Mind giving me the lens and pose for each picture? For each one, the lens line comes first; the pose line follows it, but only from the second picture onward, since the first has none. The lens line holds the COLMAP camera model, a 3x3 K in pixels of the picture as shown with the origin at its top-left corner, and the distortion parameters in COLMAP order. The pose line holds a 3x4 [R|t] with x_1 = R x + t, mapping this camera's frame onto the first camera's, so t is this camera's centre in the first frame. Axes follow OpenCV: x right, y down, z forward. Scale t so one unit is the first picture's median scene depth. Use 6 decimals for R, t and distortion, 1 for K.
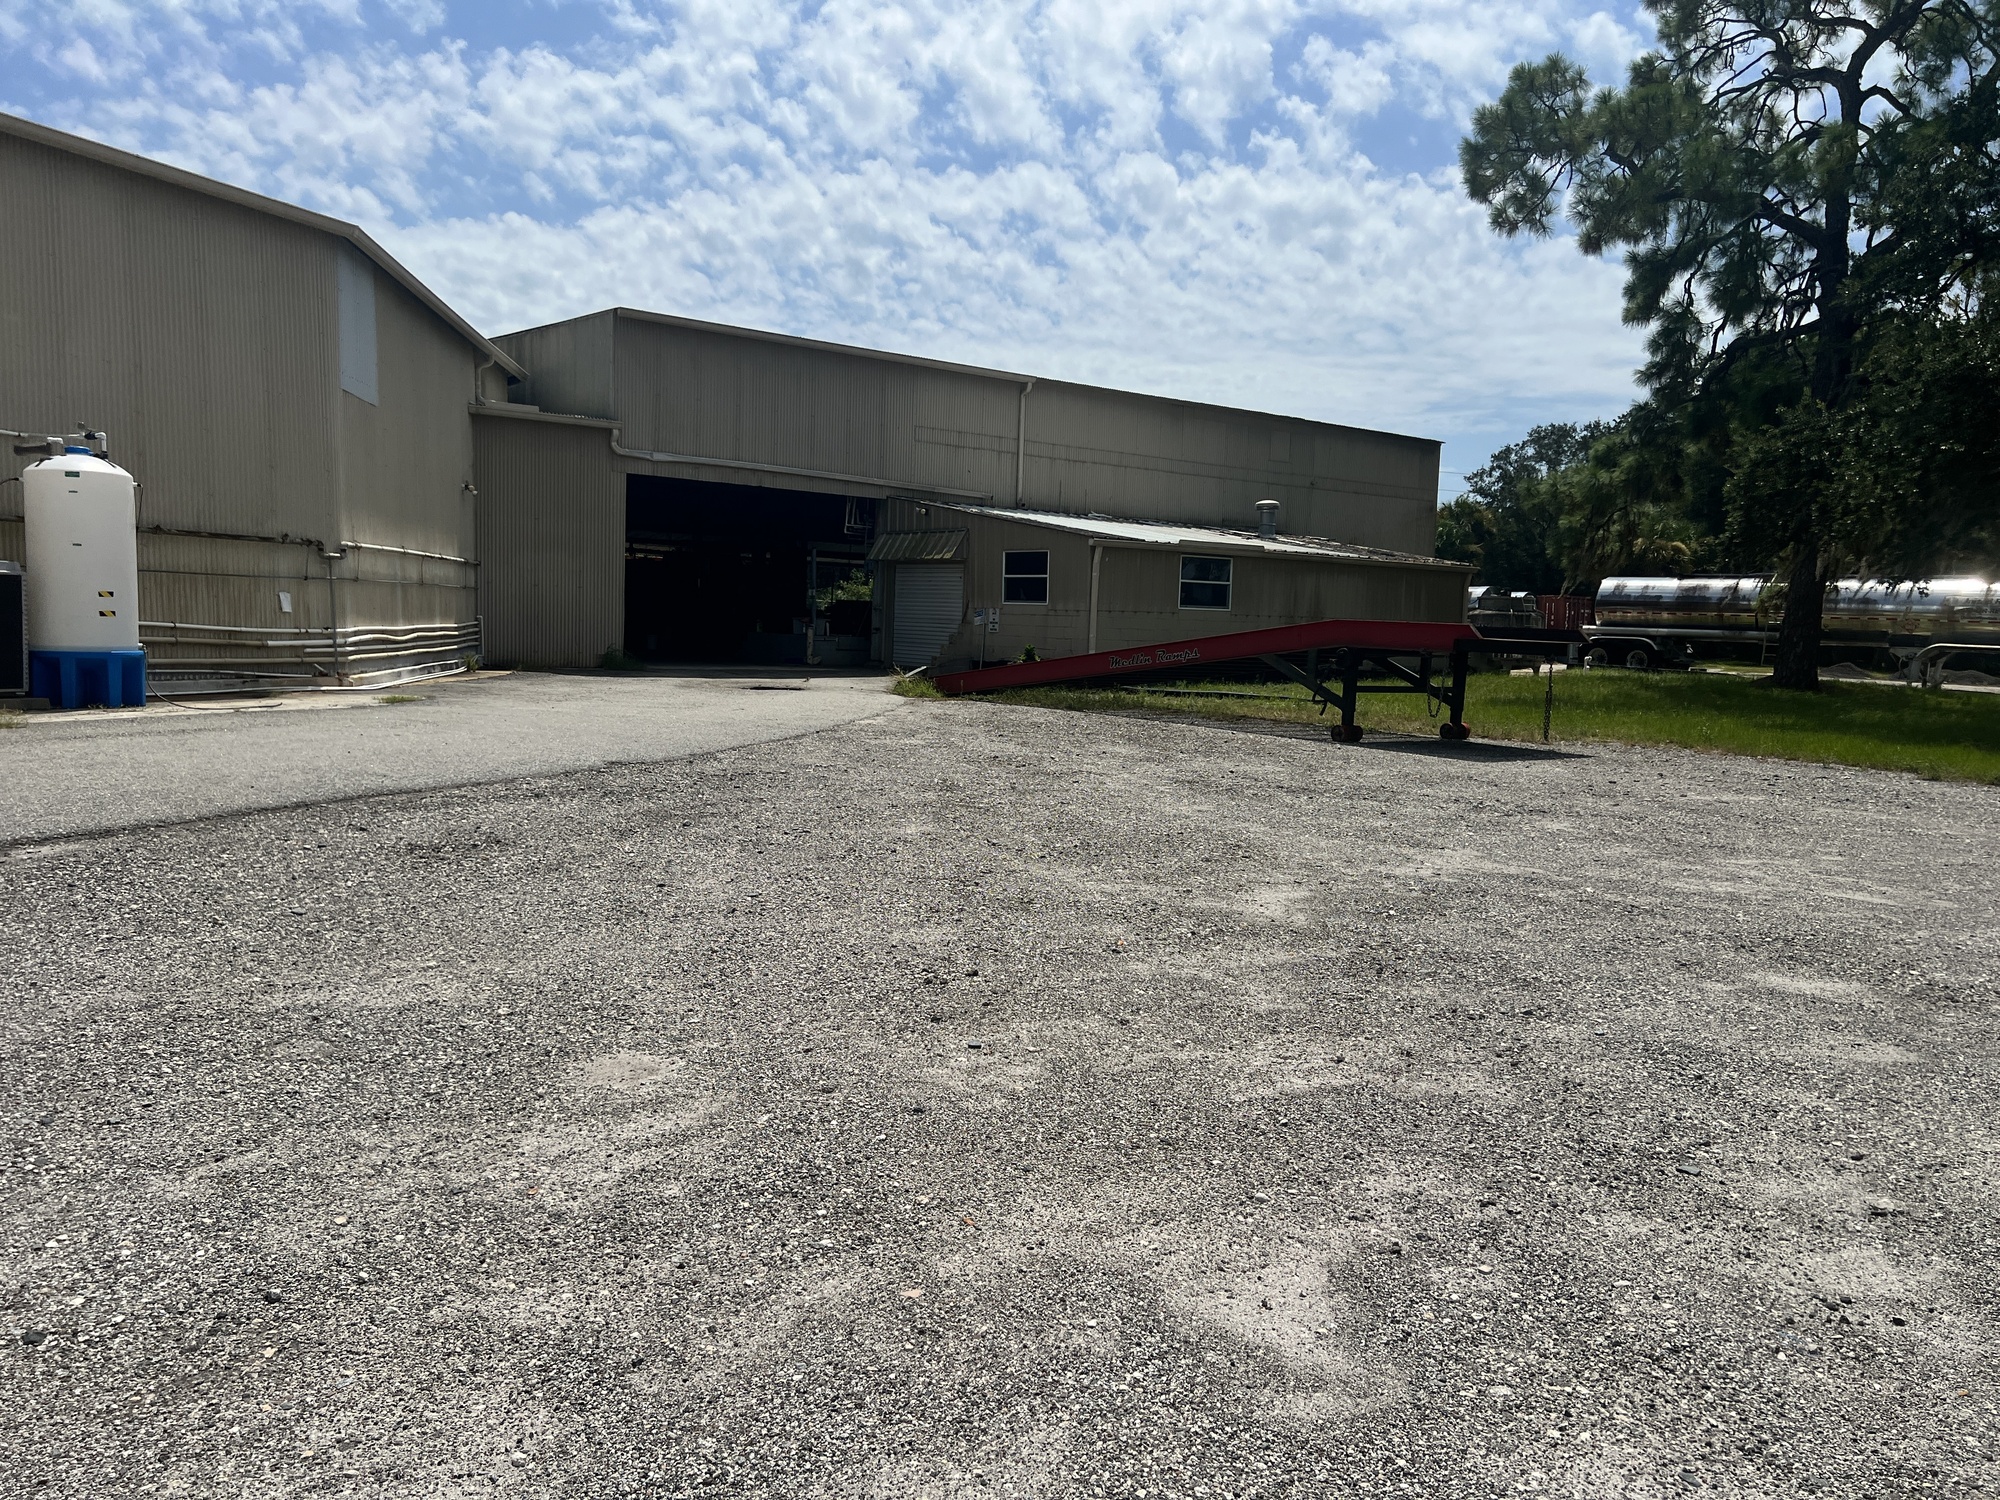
lens RADIAL K [[1500.5, 0, 1006.3], [0, 1500.5, 749.0], [0, 0, 1]] dist [0.076739, -0.077174]
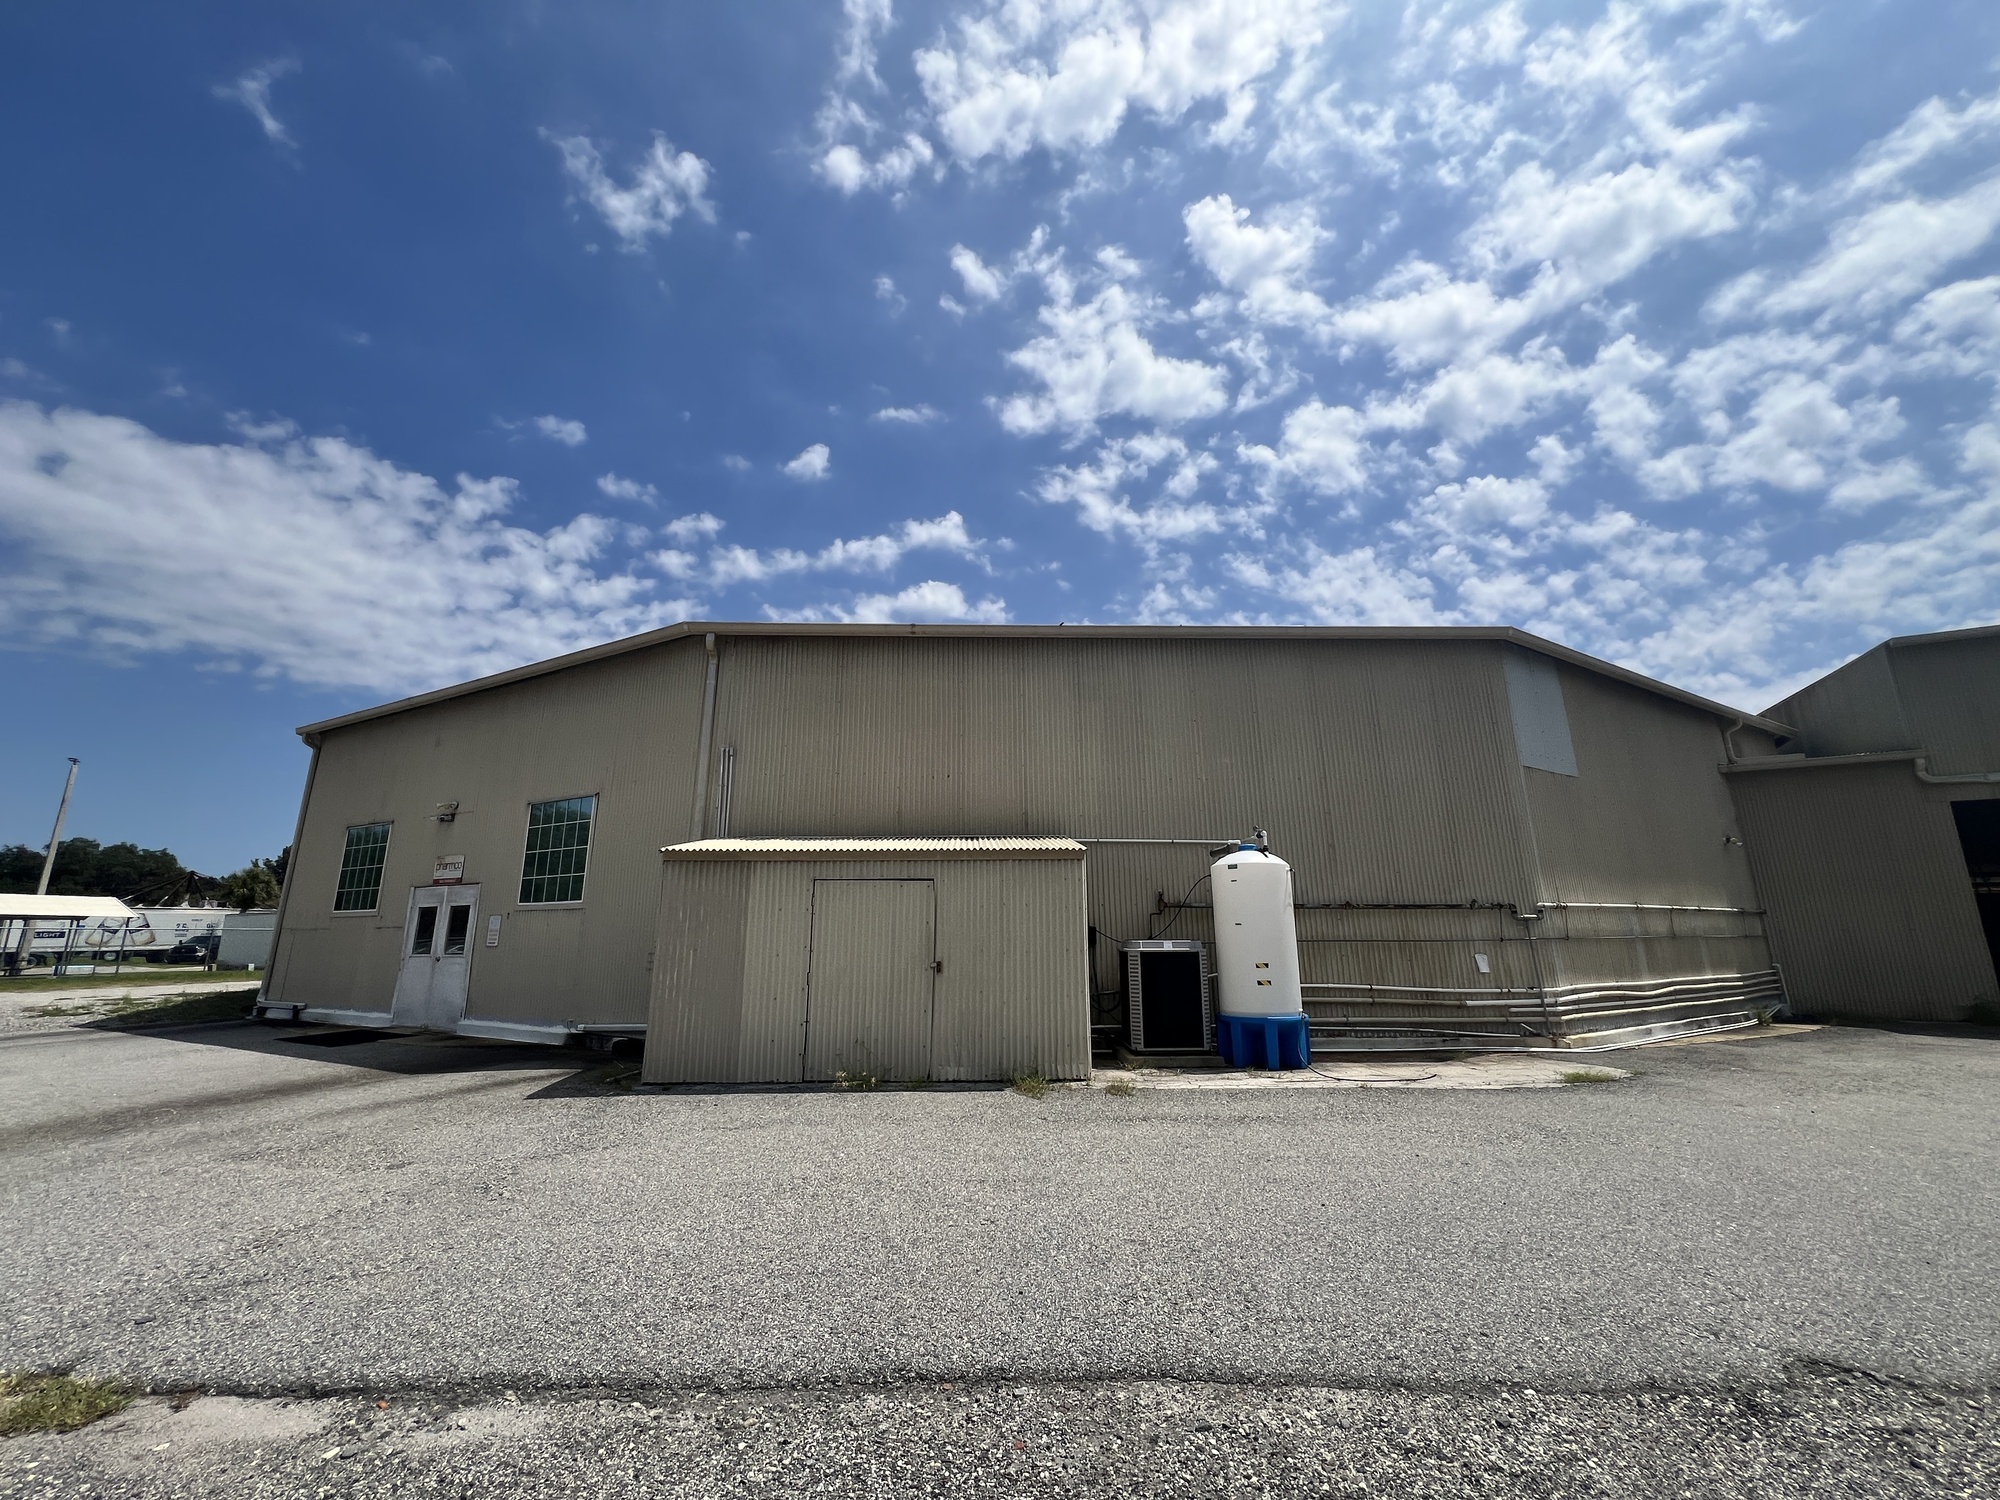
lens RADIAL K [[802.1, 0, 994.6], [0, 802.1, 742.6], [0, 0, 1]] dist [-0.000971, 0.000227]
pose [[0.396735, -0.247375, -0.883972, -0.025408], [-0.064199, 0.953167, -0.295552, -0.021335], [0.915685, 0.174006, 0.362274, 0.171912]]
